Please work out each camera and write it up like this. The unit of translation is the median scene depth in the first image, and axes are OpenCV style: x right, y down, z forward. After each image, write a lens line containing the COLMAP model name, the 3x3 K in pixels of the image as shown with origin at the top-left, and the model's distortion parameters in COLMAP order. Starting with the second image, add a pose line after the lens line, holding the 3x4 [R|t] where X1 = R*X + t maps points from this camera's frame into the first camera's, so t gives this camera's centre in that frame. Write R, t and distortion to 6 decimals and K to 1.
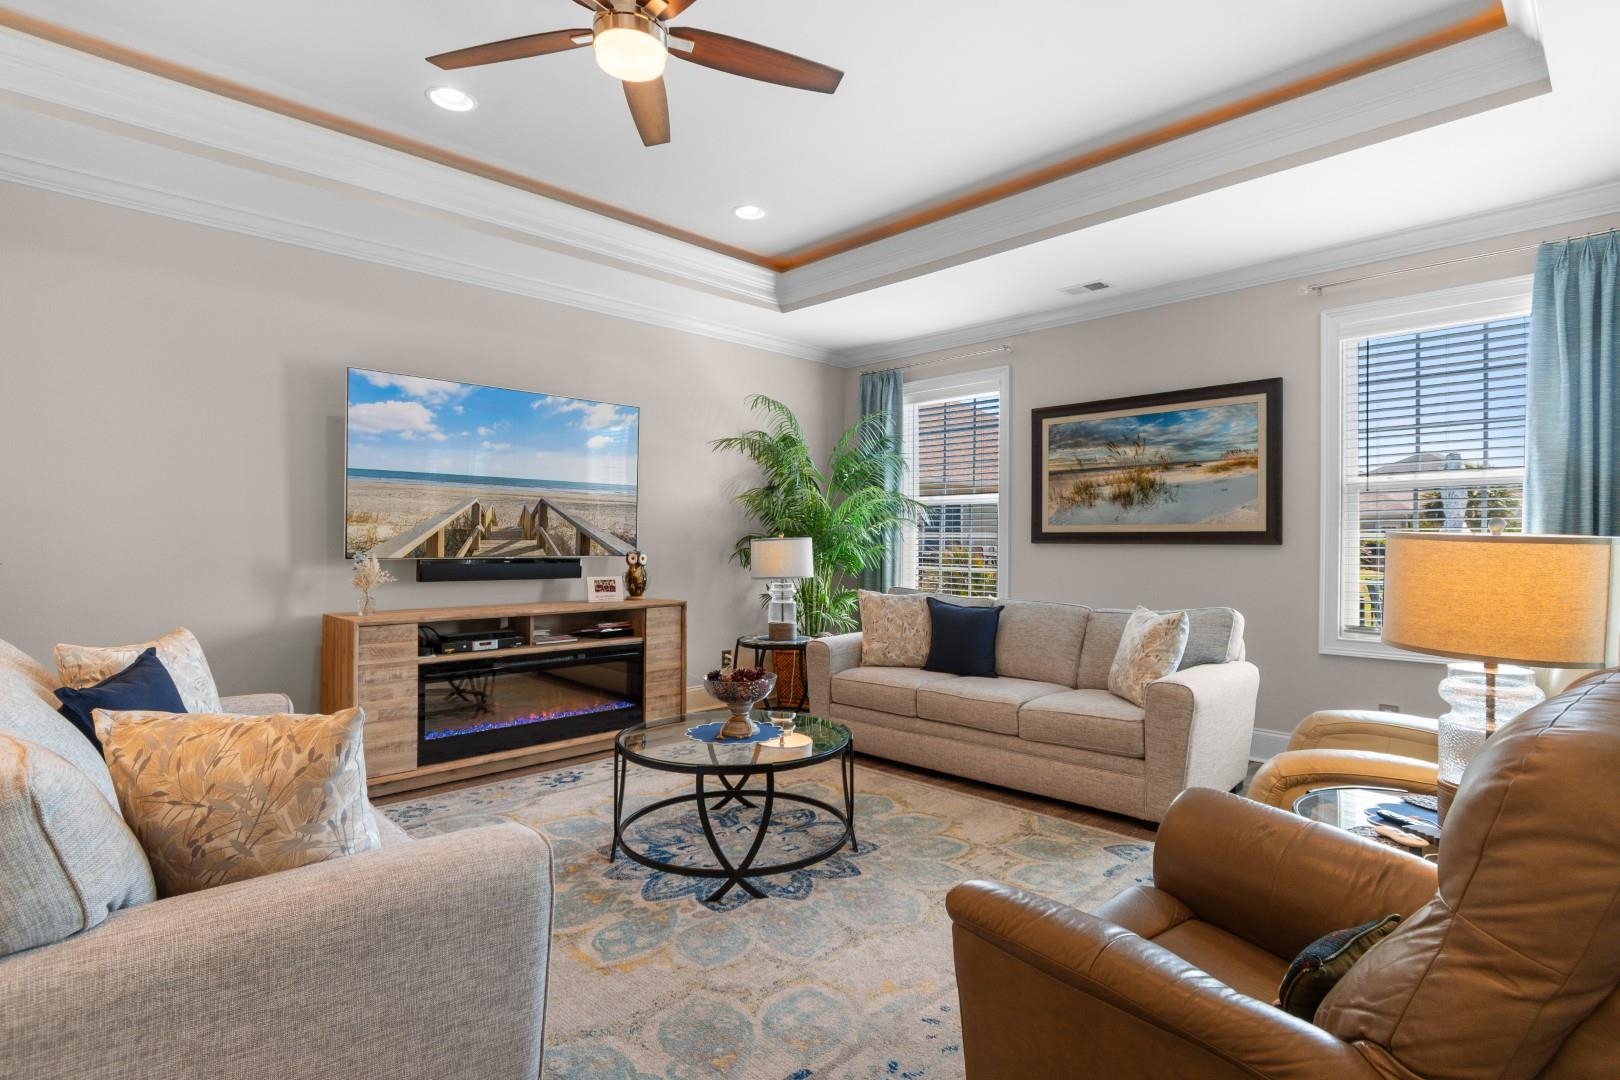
lens RADIAL K [[808.7, 0, 810.7], [0, 808.7, 535.8], [0, 0, 1]] dist [0.000220, 0.000206]
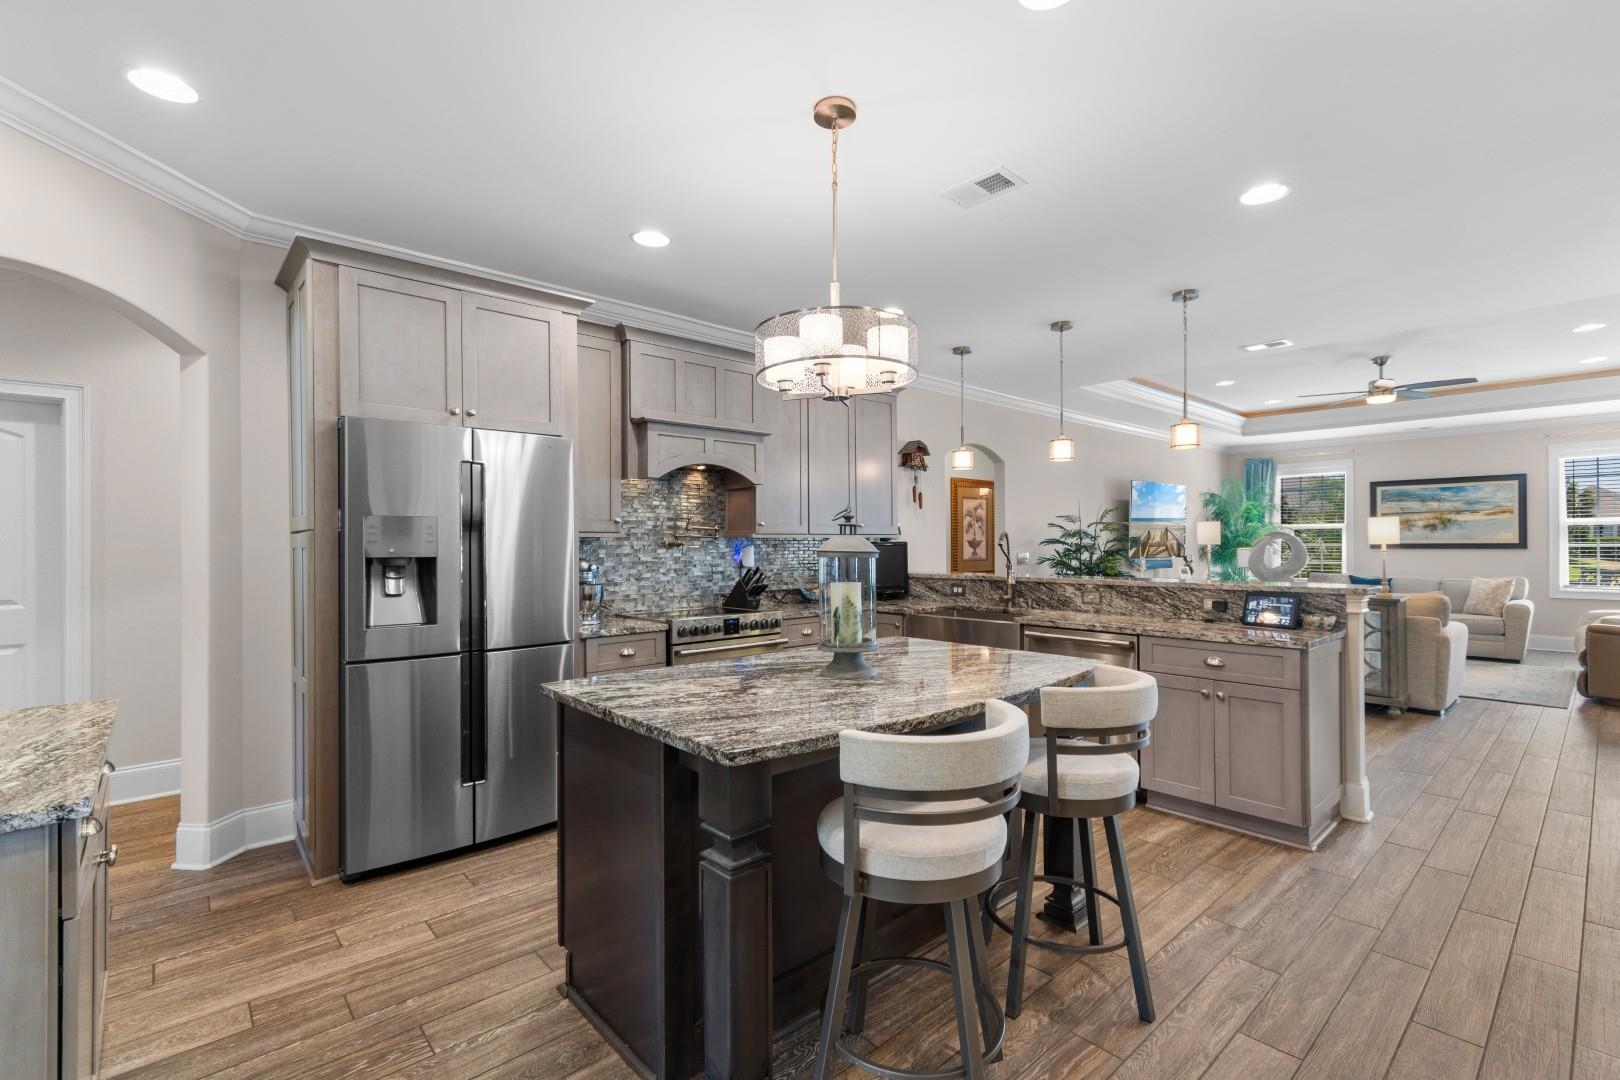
lens RADIAL K [[723.7, 0, 816.9], [0, 723.7, 545.0], [0, 0, 1]] dist [0.000163, 0.000055]
pose [[0.999286, -0.012826, -0.035548, -1.168882], [0.013172, 0.999868, 0.009509, -0.040335], [0.035421, -0.009970, 0.999323, -0.949945]]
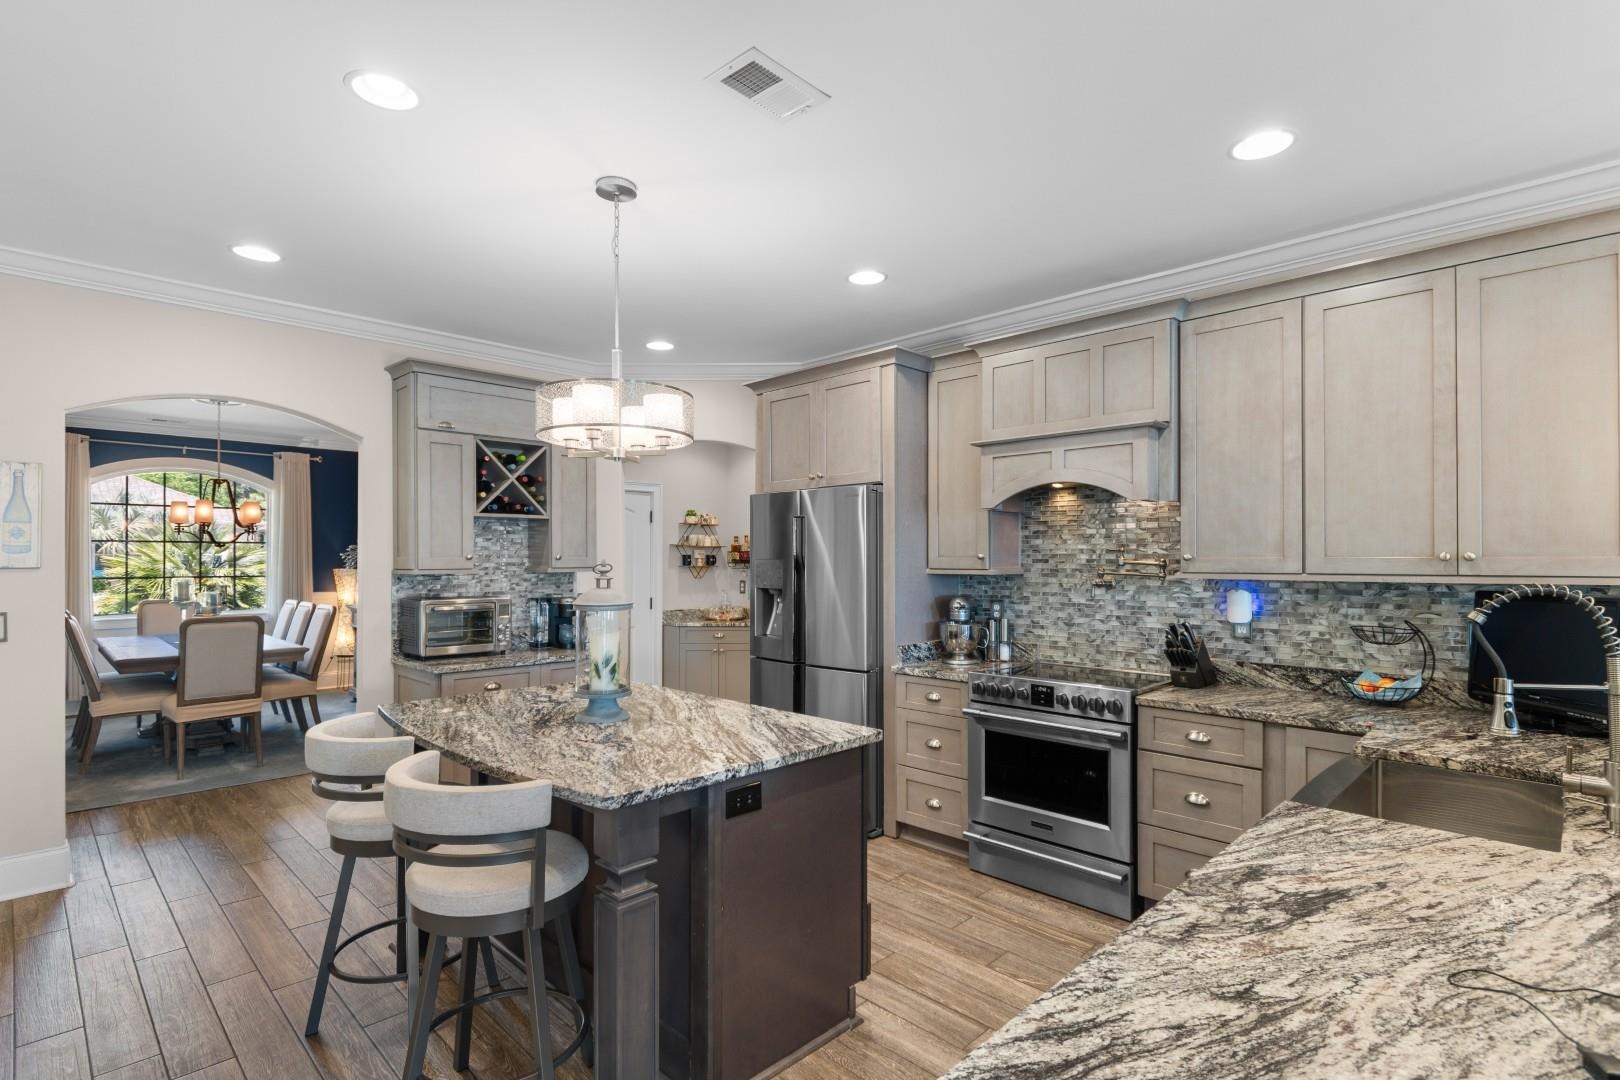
lens RADIAL K [[792.8, 0, 812.6], [0, 792.8, 558.7], [0, 0, 1]] dist [-0.002872, -0.001283]
pose [[0.020619, -0.004428, -0.999778, -0.607340], [0.009898, 0.999942, -0.004225, -0.059205], [0.999738, -0.009808, 0.020662, -0.337448]]
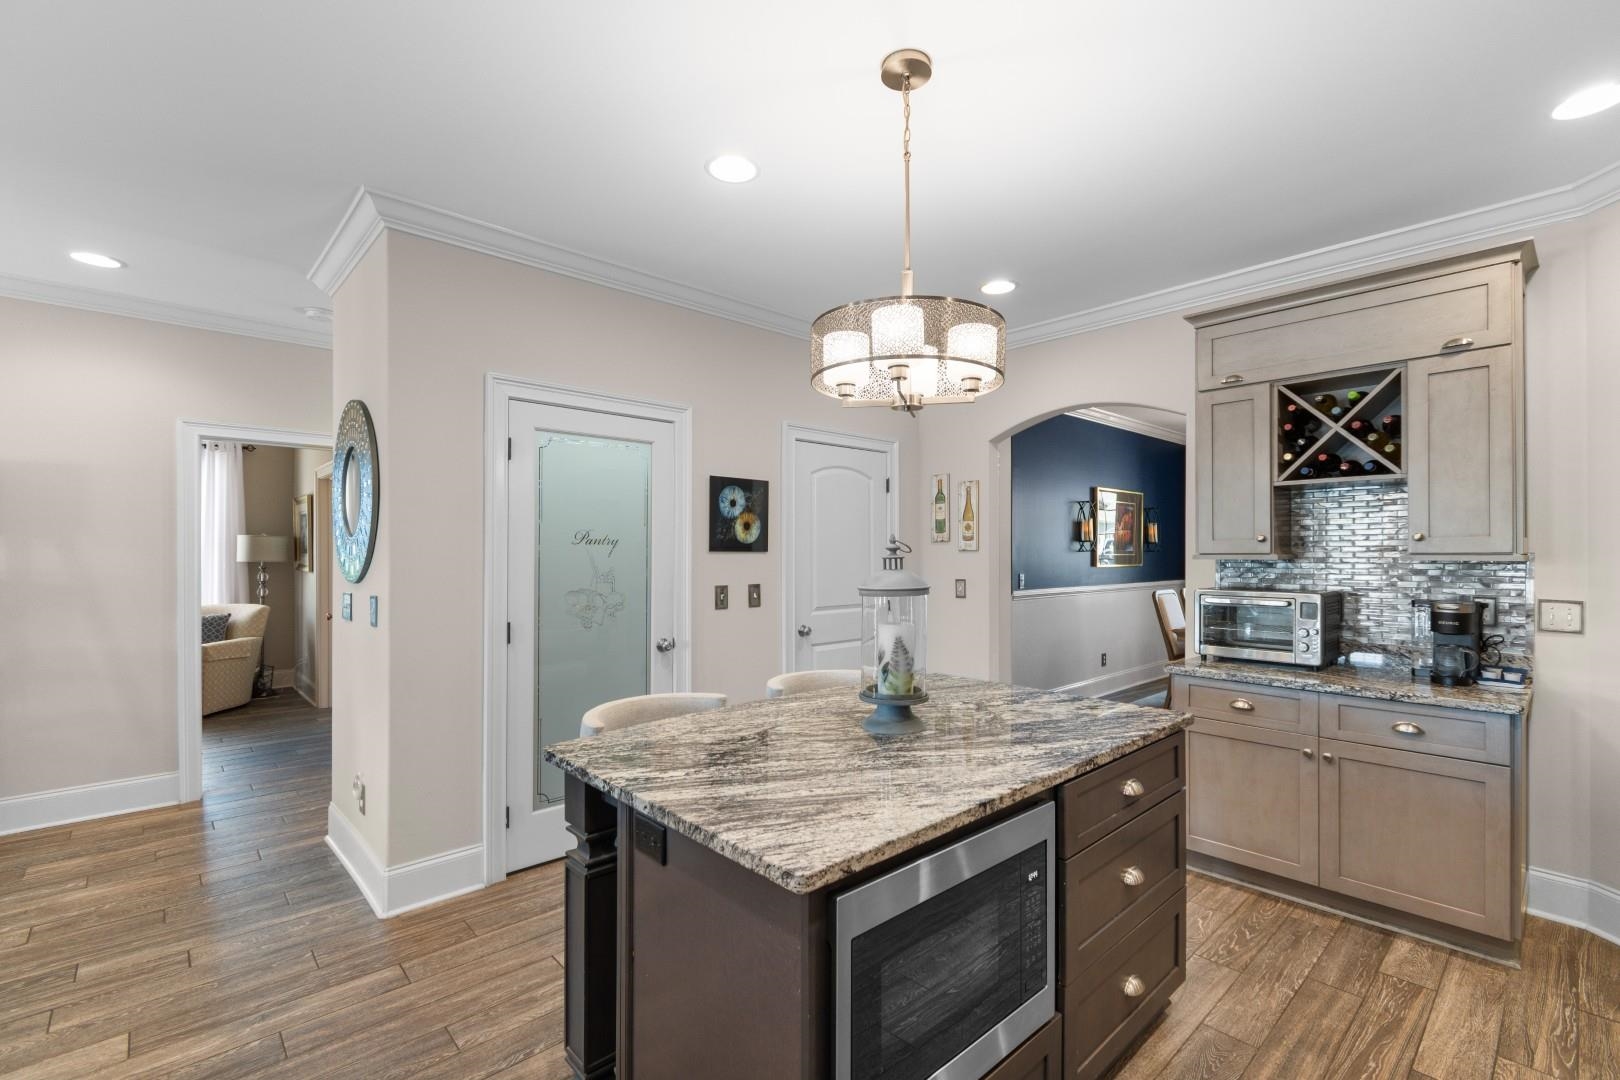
lens RADIAL K [[715.9, 0, 814.1], [0, 715.9, 547.3], [0, 0, 1]] dist [0.000315, -0.000044]
pose [[-0.999684, -0.005861, 0.024449, -1.129853], [-0.006281, 0.999834, -0.017122, -0.047417], [-0.024345, -0.017271, -0.999554, -0.058639]]
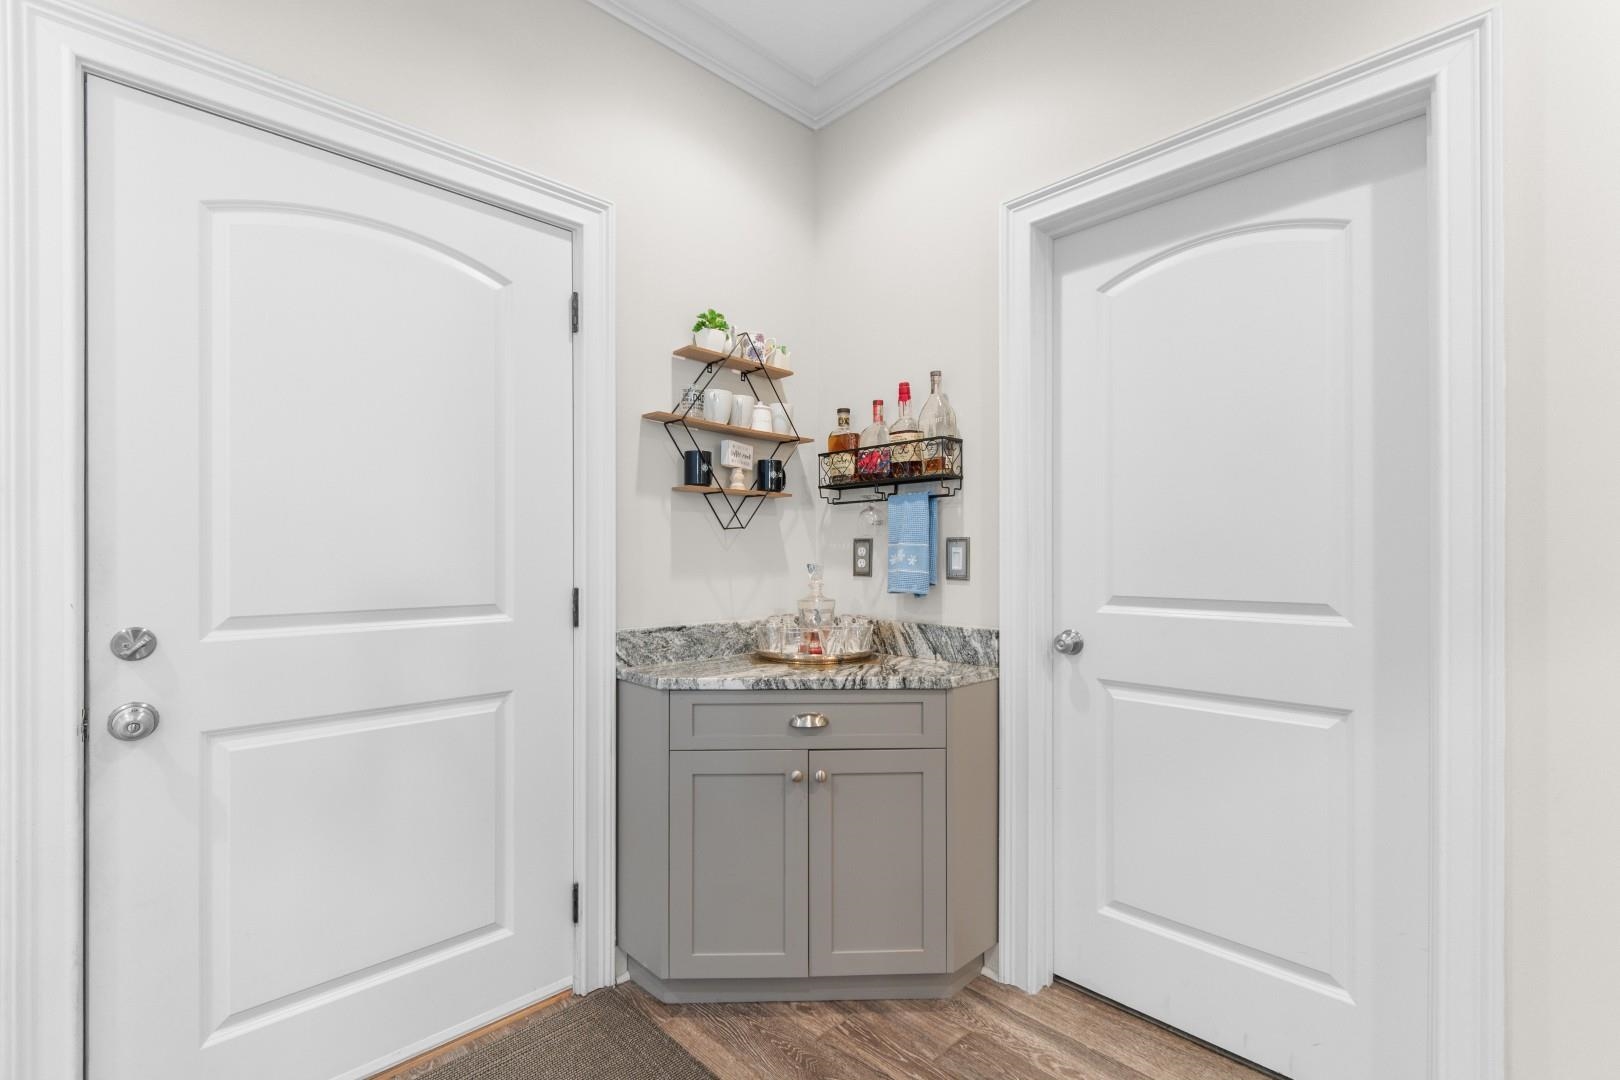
lens RADIAL K [[723.7, 0, 816.9], [0, 723.7, 545.0], [0, 0, 1]] dist [0.000163, 0.000055]
pose [[0.003349, -0.012862, -0.999912, -1.686851], [0.011051, 0.999857, -0.012824, -0.013162], [0.999933, -0.011008, 0.003491, -0.476248]]
